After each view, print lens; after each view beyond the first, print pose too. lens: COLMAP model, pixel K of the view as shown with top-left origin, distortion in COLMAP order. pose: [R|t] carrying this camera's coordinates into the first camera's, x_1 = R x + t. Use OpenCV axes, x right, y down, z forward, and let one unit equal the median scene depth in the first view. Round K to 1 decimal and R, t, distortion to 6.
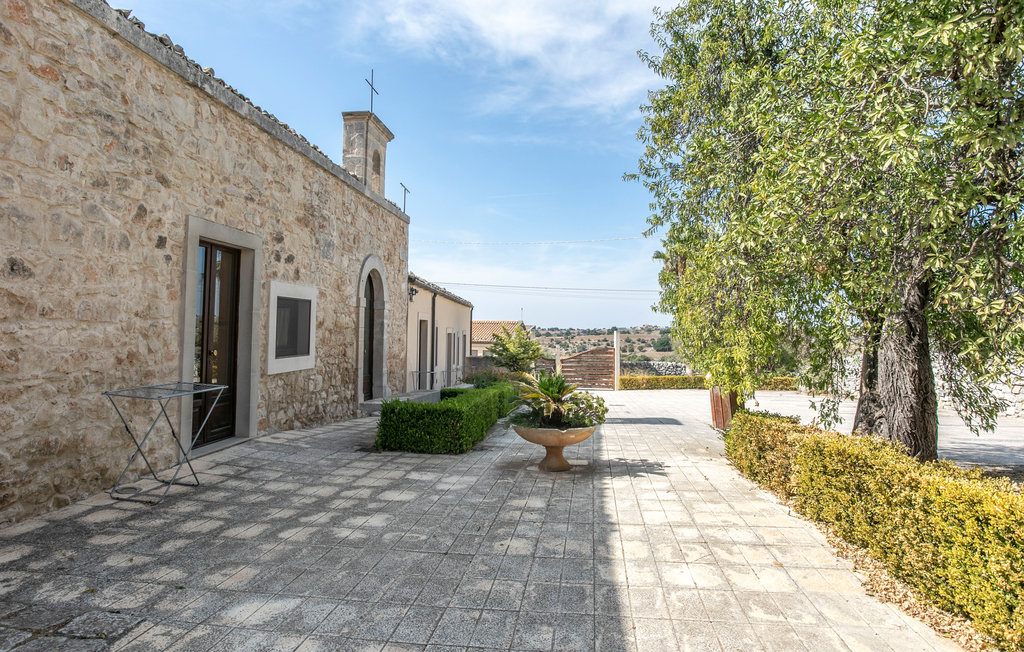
lens RADIAL K [[640.0, 0, 514.3], [0, 640.0, 326.1], [0, 0, 1]] dist [0.002841, 0.000263]
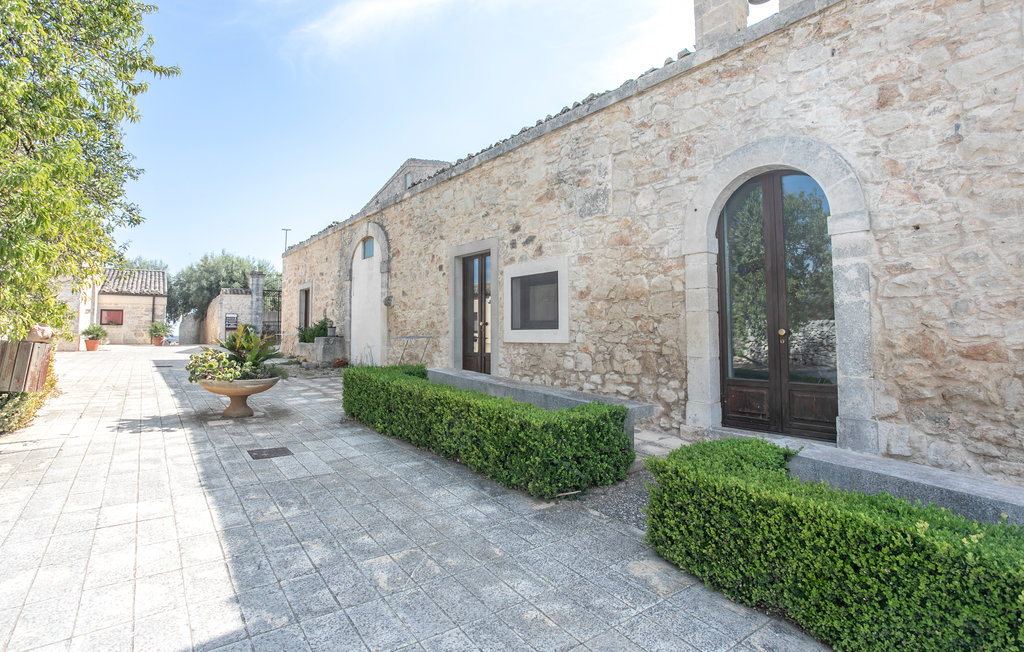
lens RADIAL K [[506.8, 0, 509.6], [0, 506.8, 320.9], [0, 0, 1]] dist [-0.024555, 0.015427]
pose [[-0.728895, -0.039994, -0.683457, 0.309770], [-0.014880, 0.998982, -0.042587, 0.083182], [0.684464, -0.020872, -0.728748, 1.873290]]
